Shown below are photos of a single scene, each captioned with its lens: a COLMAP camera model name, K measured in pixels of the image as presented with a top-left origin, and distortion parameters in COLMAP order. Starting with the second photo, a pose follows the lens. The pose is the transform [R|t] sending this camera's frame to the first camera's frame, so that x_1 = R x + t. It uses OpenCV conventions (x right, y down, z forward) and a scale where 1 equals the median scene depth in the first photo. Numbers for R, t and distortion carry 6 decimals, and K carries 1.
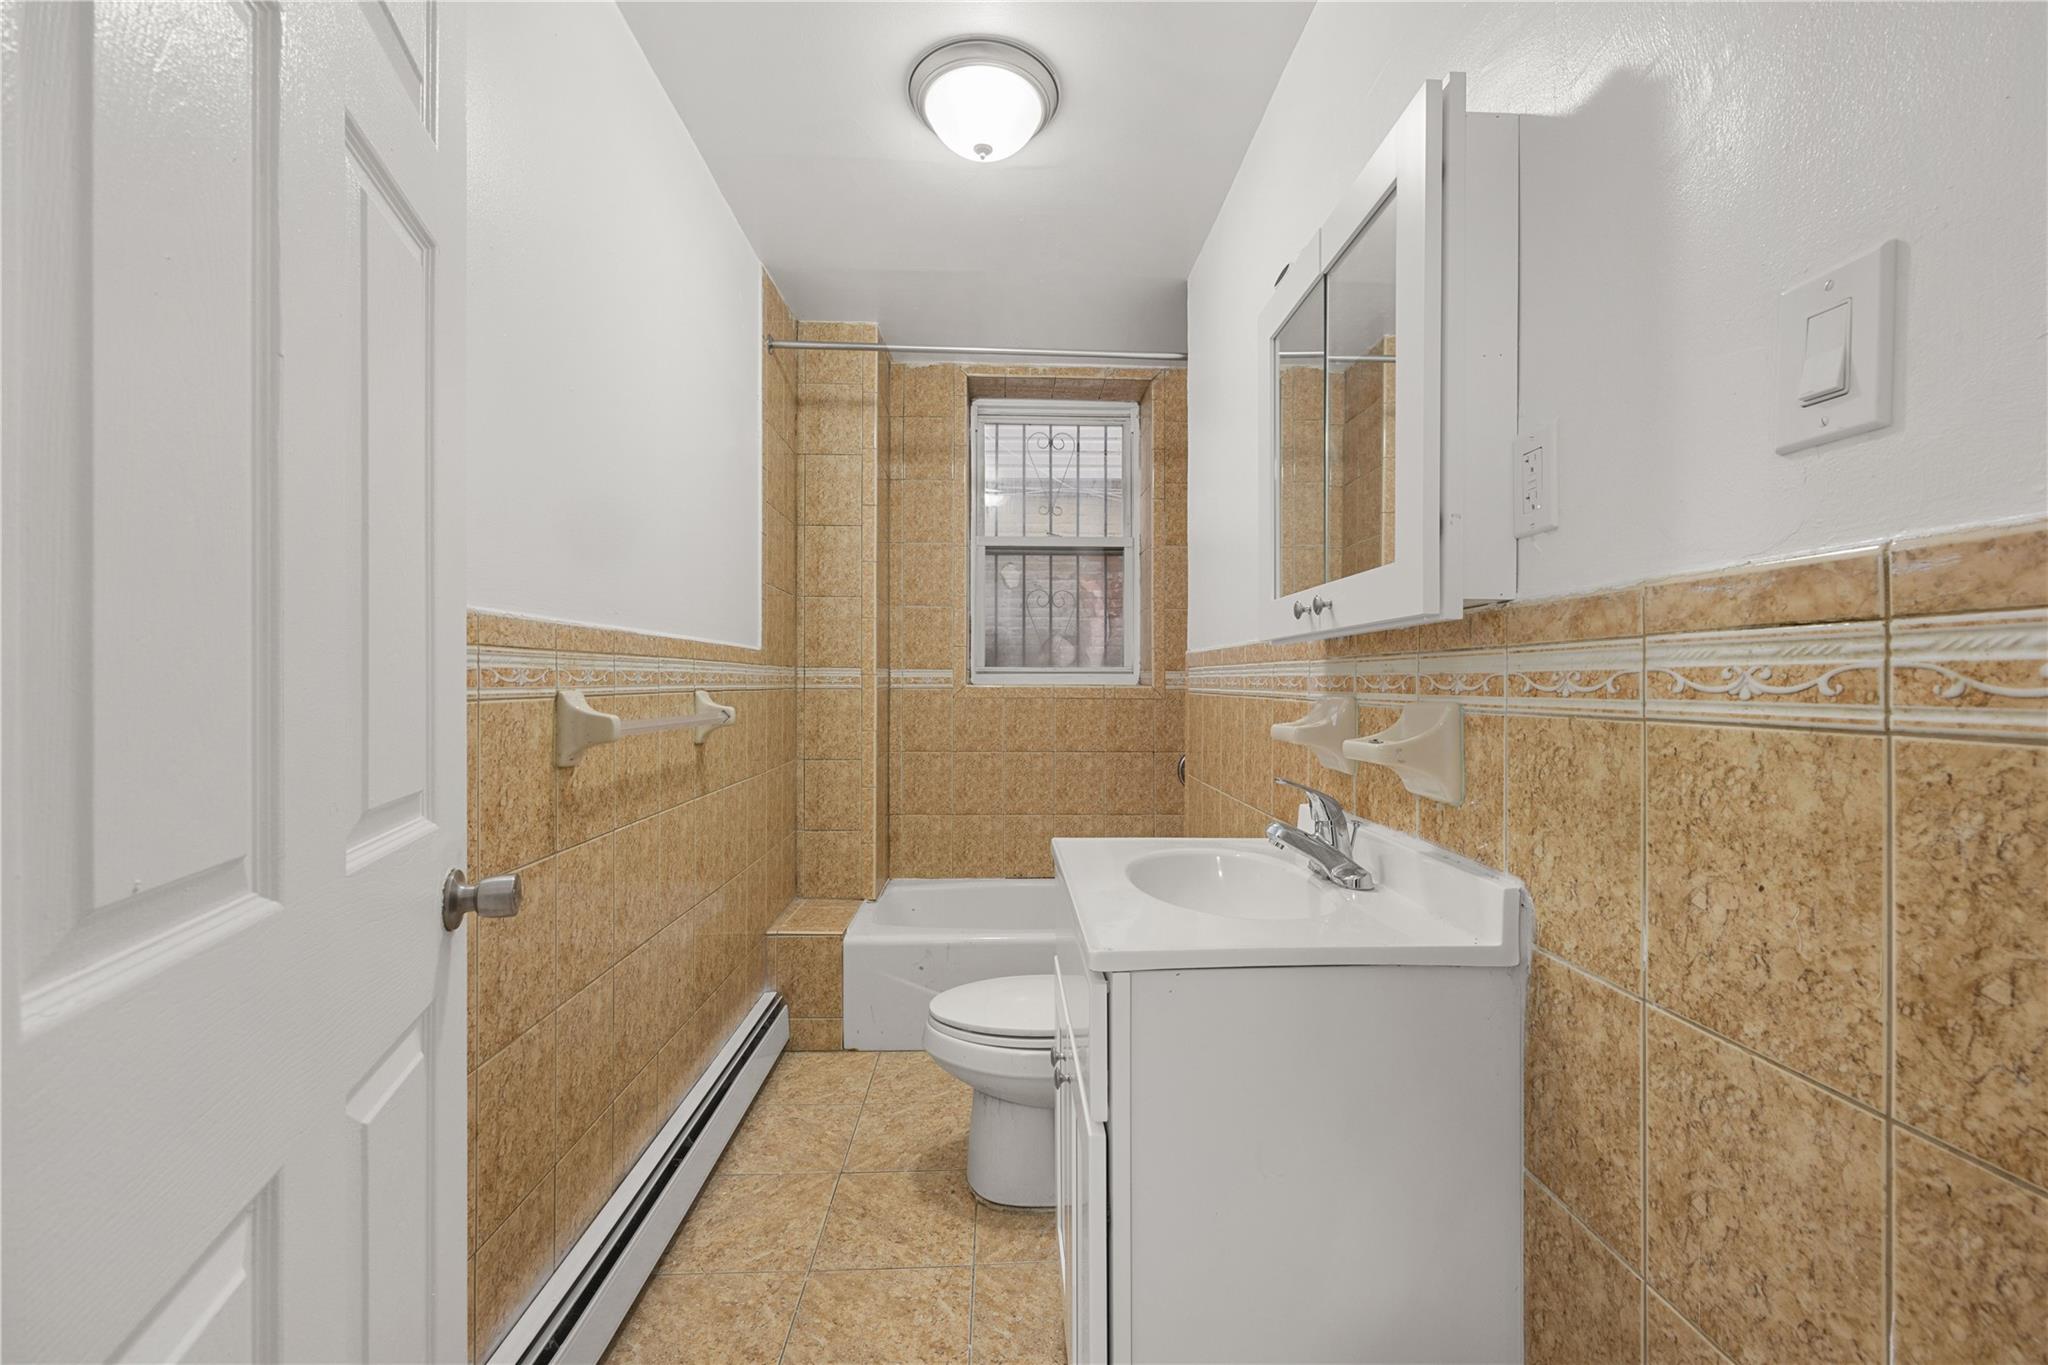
lens RADIAL K [[831.2, 0, 1019.6], [0, 831.2, 683.6], [0, 0, 1]] dist [-0.000940, 0.000028]
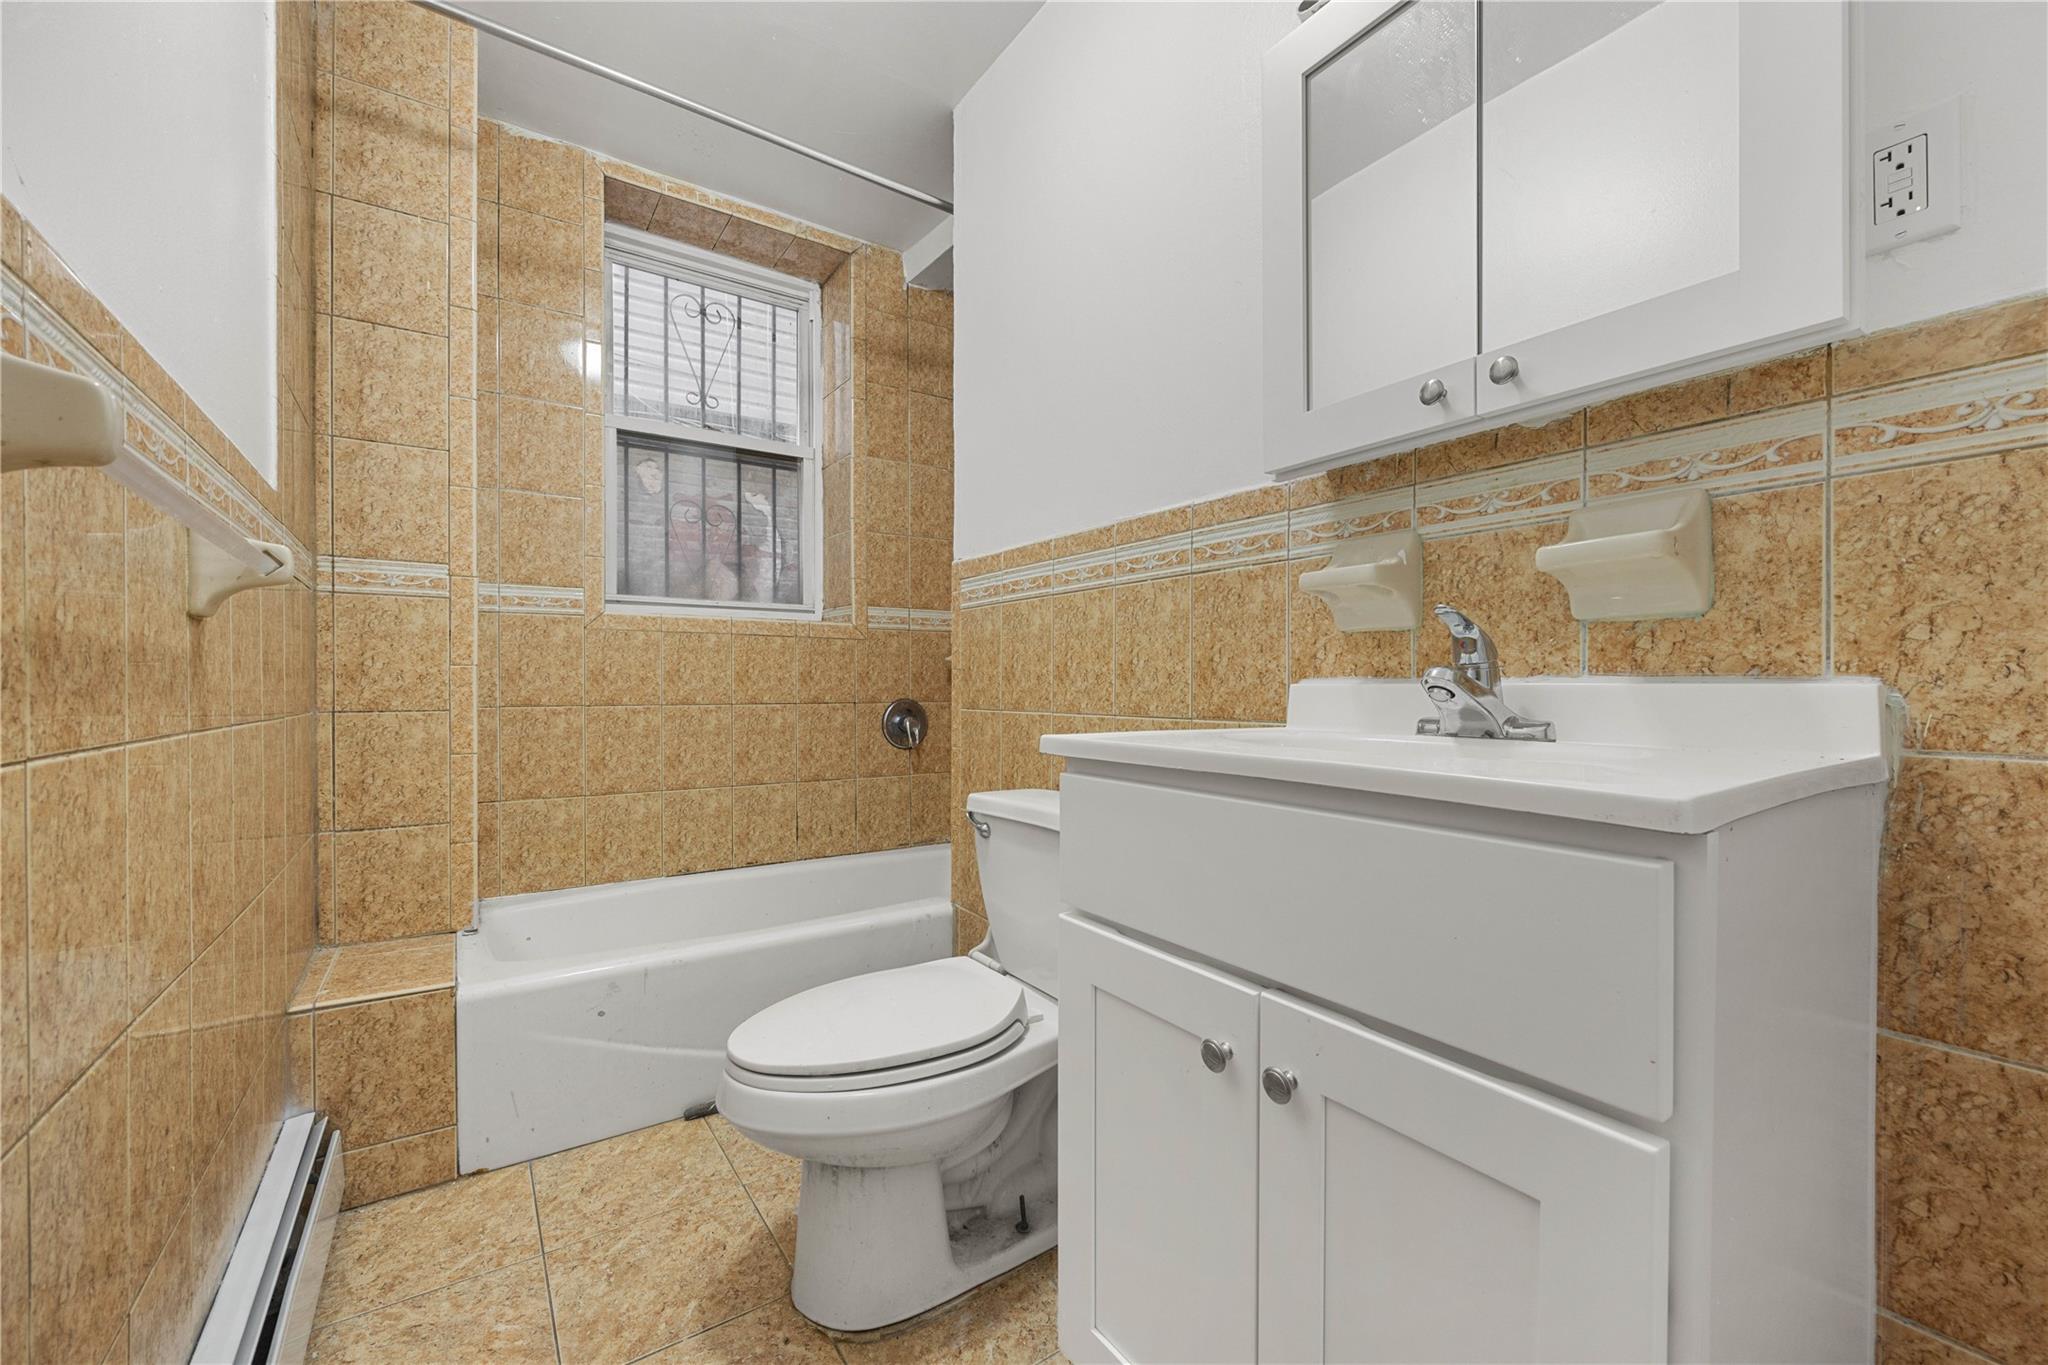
lens RADIAL K [[826.9, 0, 1012.4], [0, 826.9, 693.7], [0, 0, 1]] dist [-0.001220, -0.000094]
pose [[0.841605, -0.005564, 0.540065, -0.170744], [0.003615, 0.999983, 0.004669, 0.078015], [-0.540082, -0.001977, 0.841610, 0.245132]]
